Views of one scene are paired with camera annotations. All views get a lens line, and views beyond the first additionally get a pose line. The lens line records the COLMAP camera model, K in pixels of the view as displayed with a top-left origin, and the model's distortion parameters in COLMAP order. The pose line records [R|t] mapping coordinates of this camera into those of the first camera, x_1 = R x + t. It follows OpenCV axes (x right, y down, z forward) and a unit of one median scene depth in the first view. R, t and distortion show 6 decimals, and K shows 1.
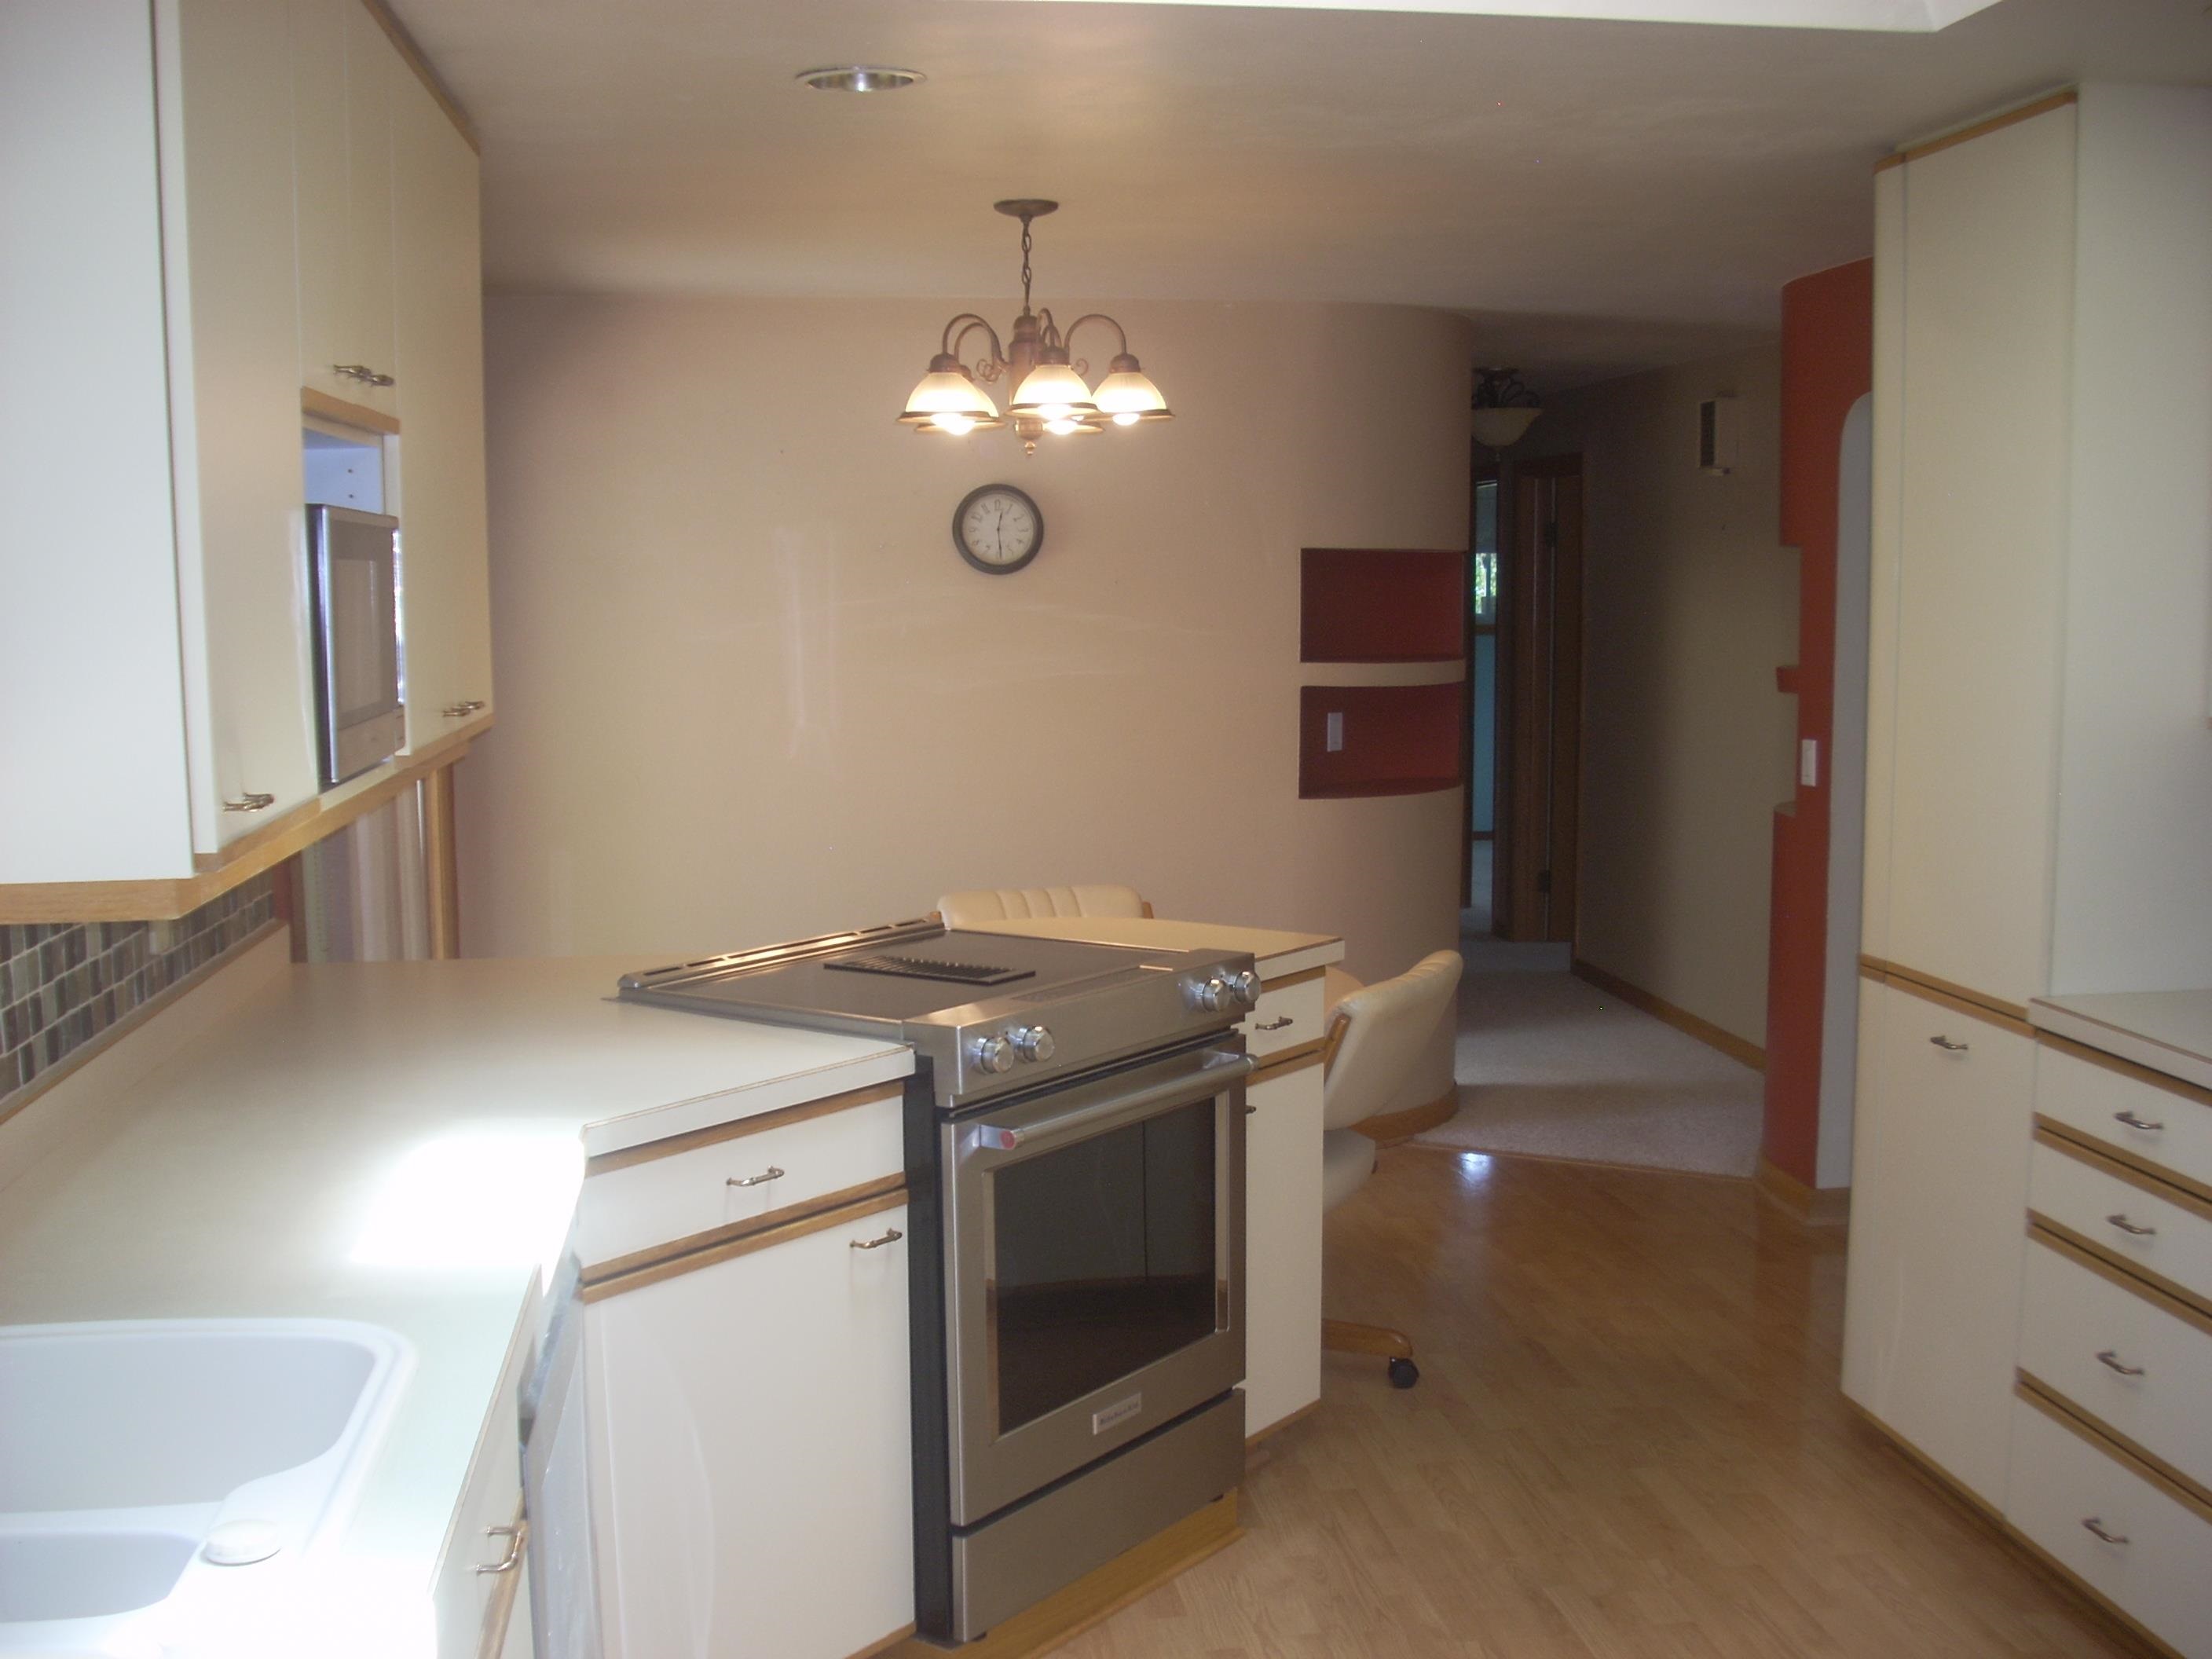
lens RADIAL K [[2356.9, 0, 1071.8], [0, 2356.9, 922.4], [0, 0, 1]] dist [-0.161877, 0.106756]
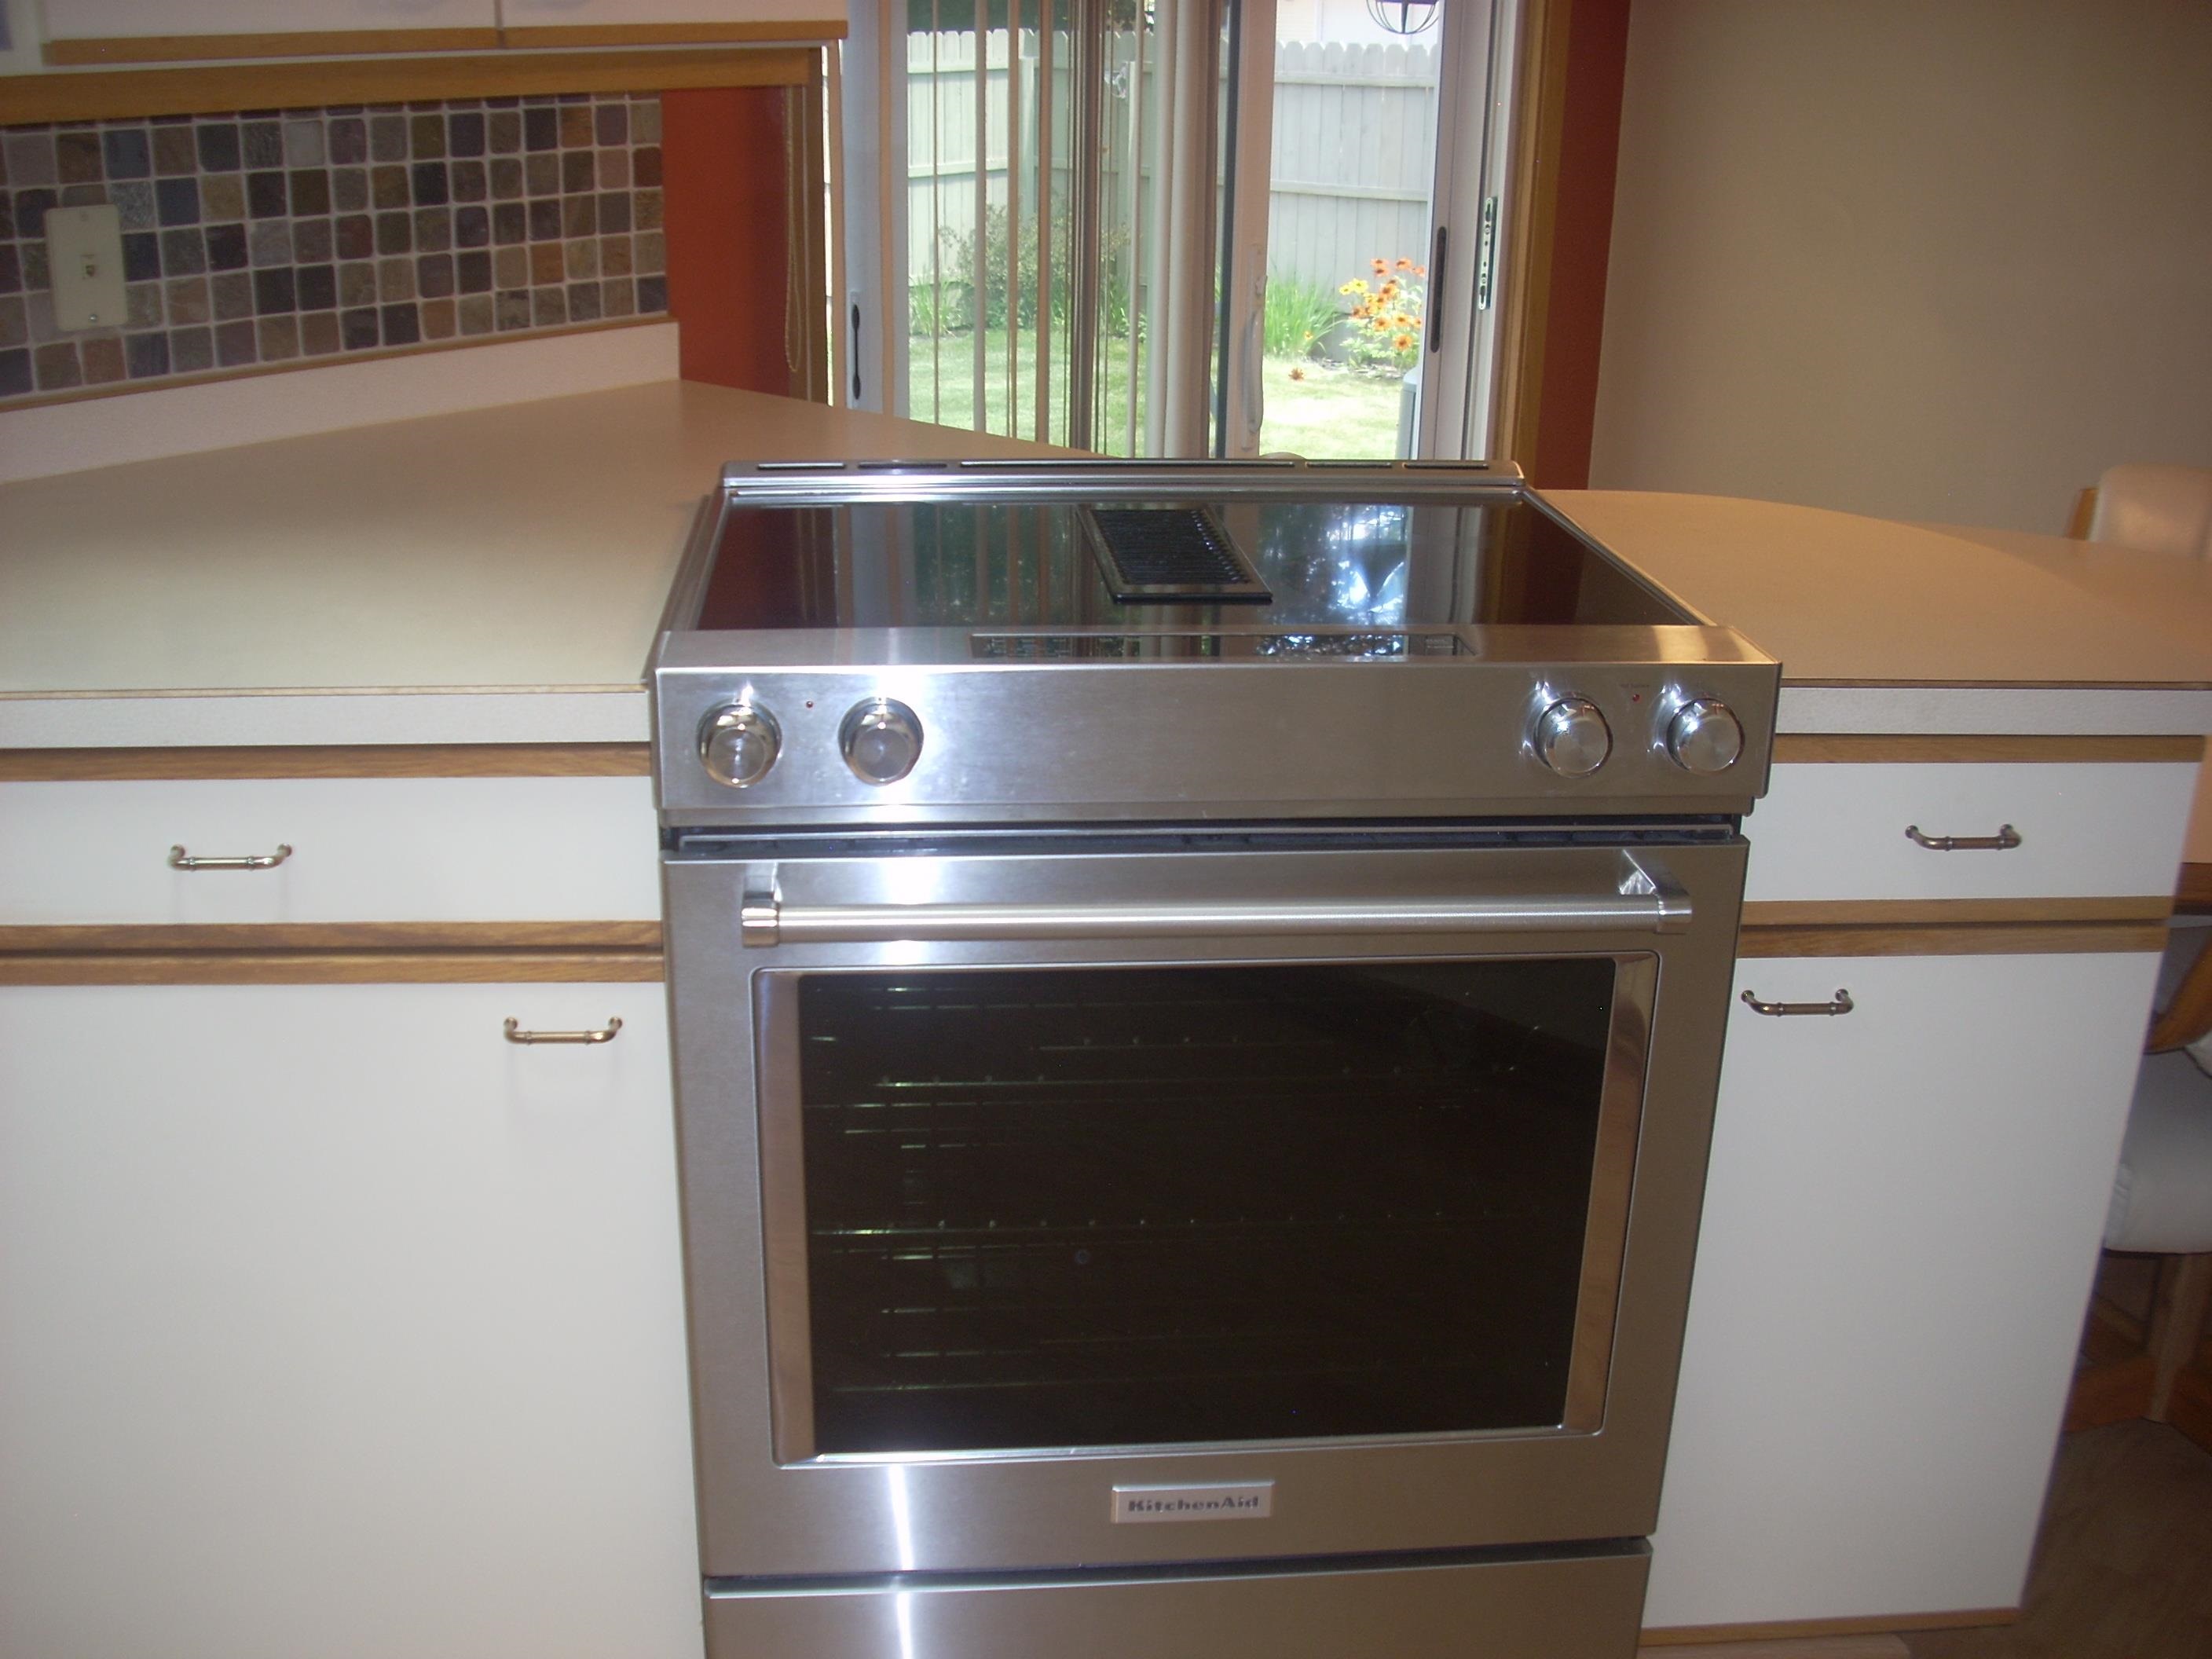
lens RADIAL K [[2356.9, 0, 1071.8], [0, 2356.9, 922.4], [0, 0, 1]] dist [-0.161877, 0.106756]
pose [[0.662728, 0.292444, -0.689396, 0.347259], [-0.134694, 0.952132, 0.274414, -0.048046], [0.736647, -0.089005, 0.670395, 0.727660]]
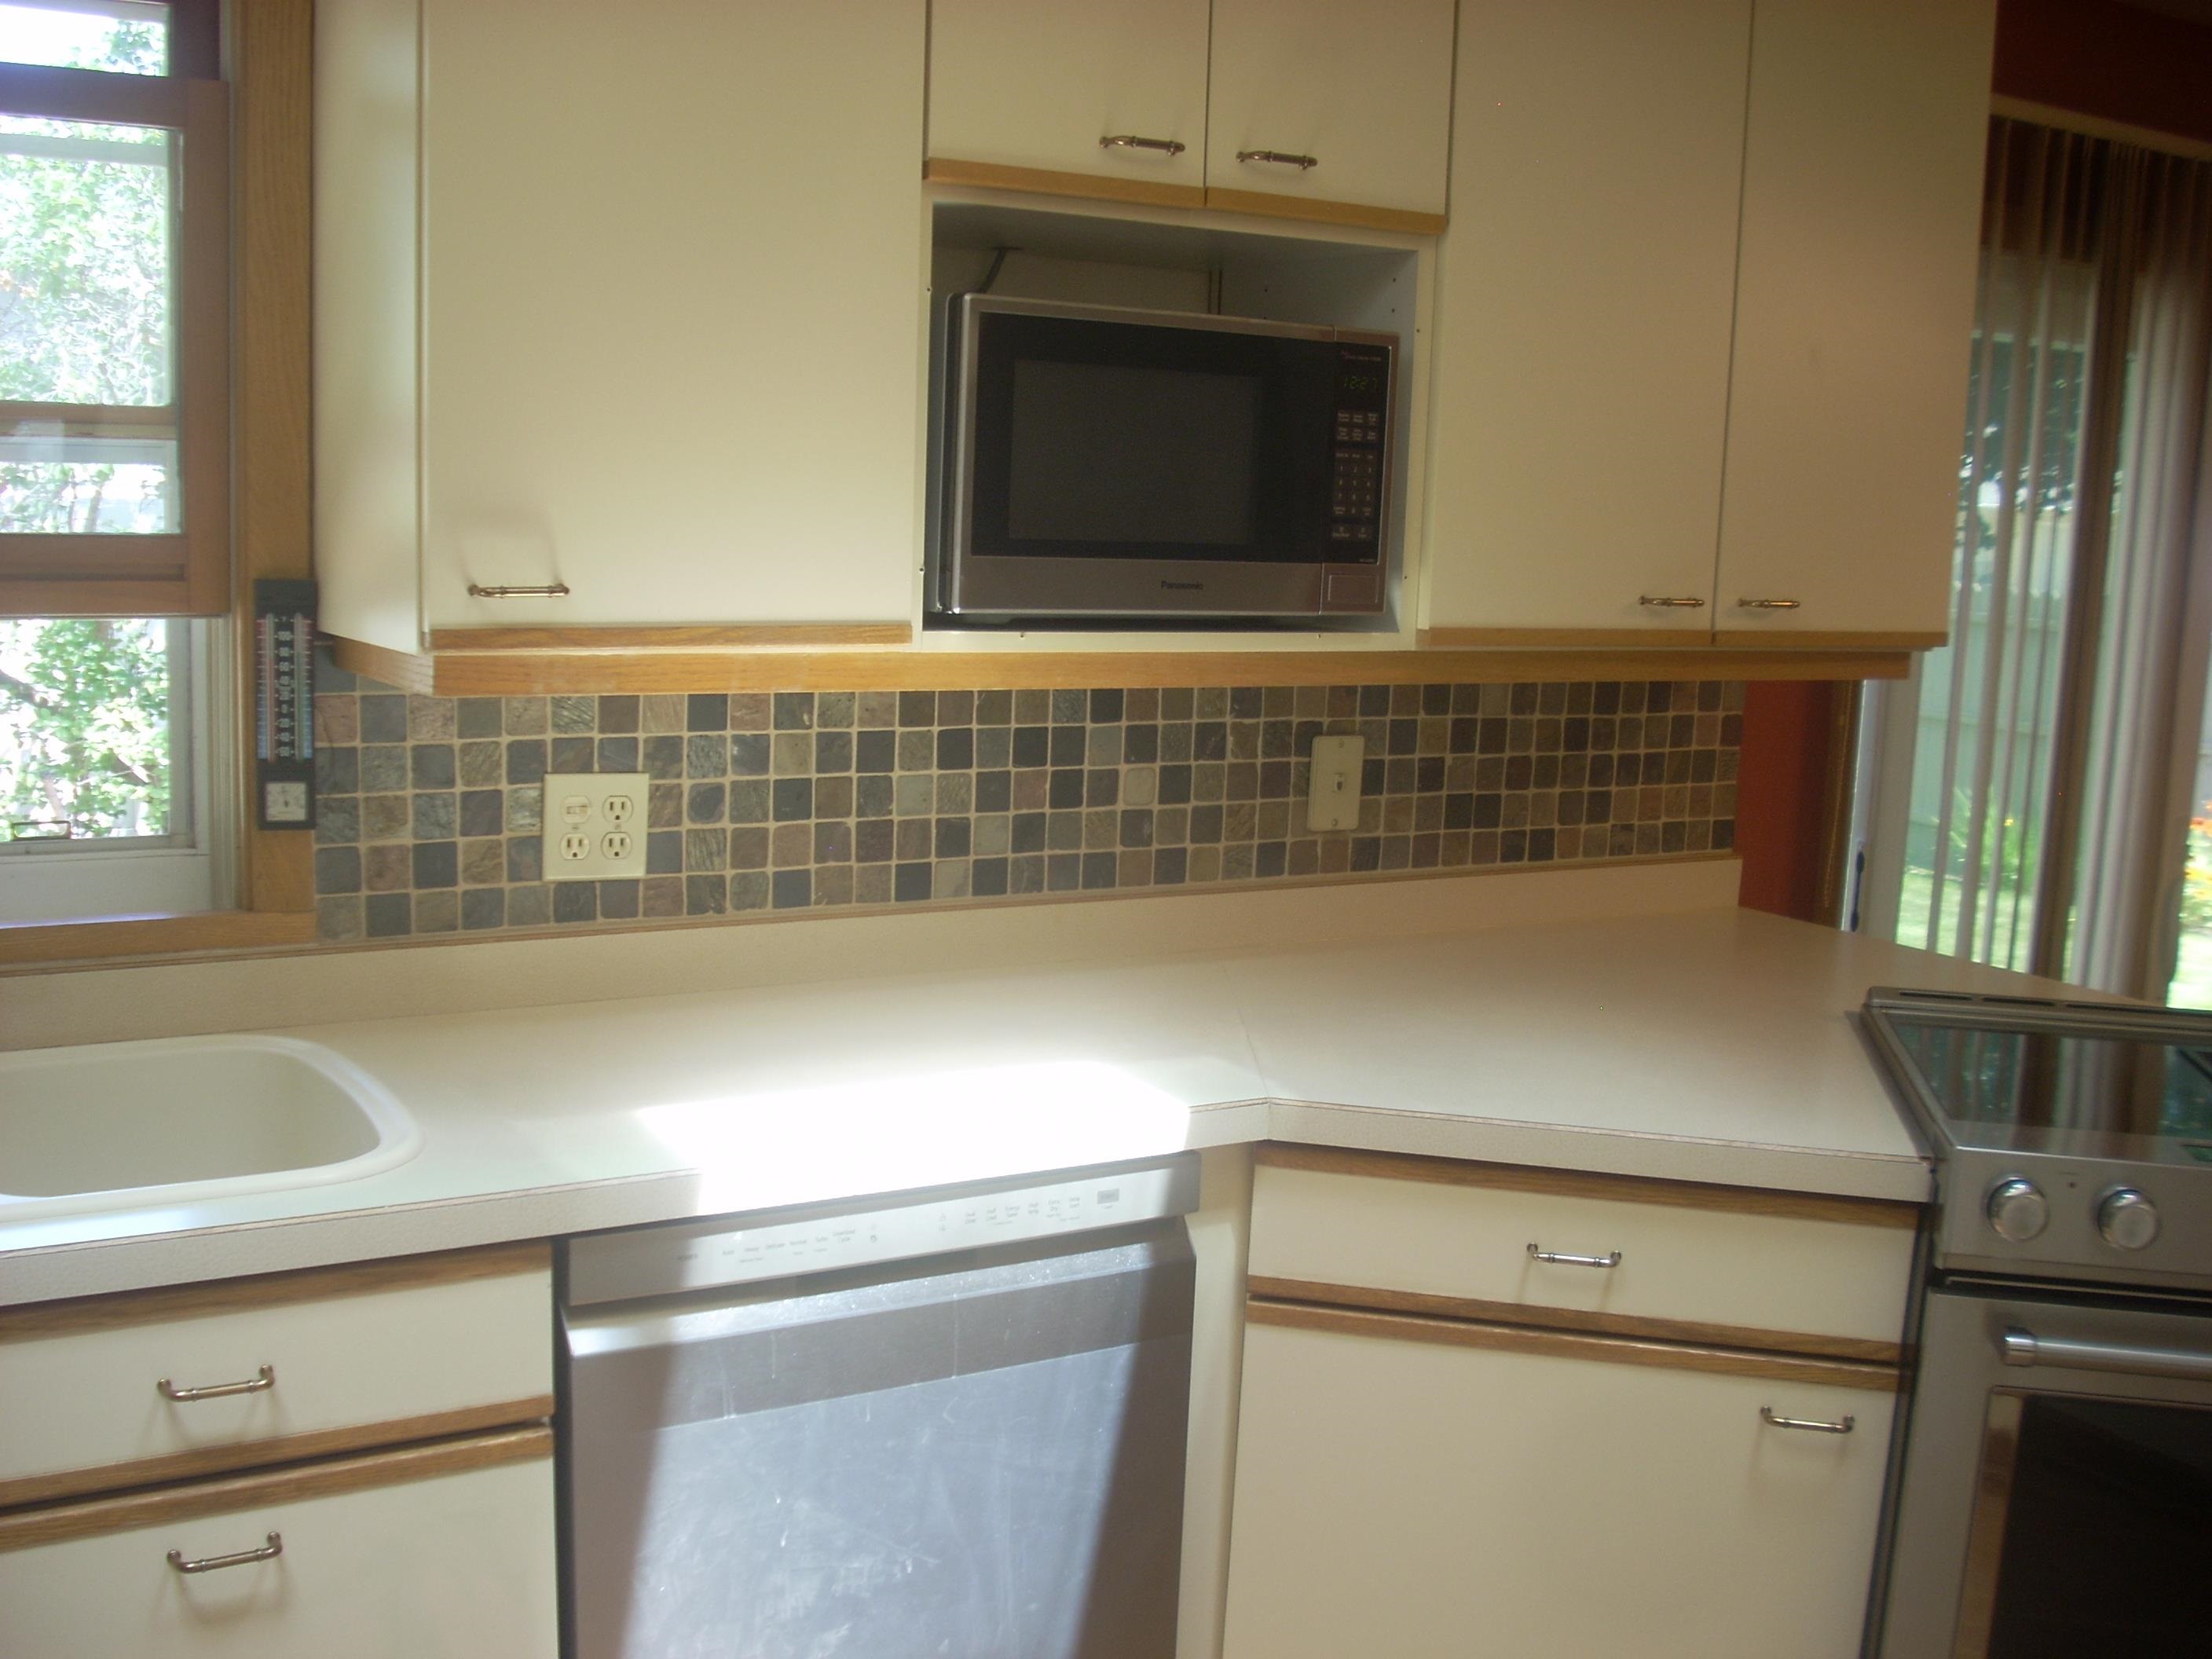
lens RADIAL K [[2356.9, 0, 1071.8], [0, 2356.9, 922.4], [0, 0, 1]] dist [-0.161877, 0.106756]
pose [[0.421575, 0.185364, -0.887646, 0.384535], [-0.183013, 0.976133, 0.116922, -0.042475], [0.888133, 0.113159, 0.445437, 0.498911]]
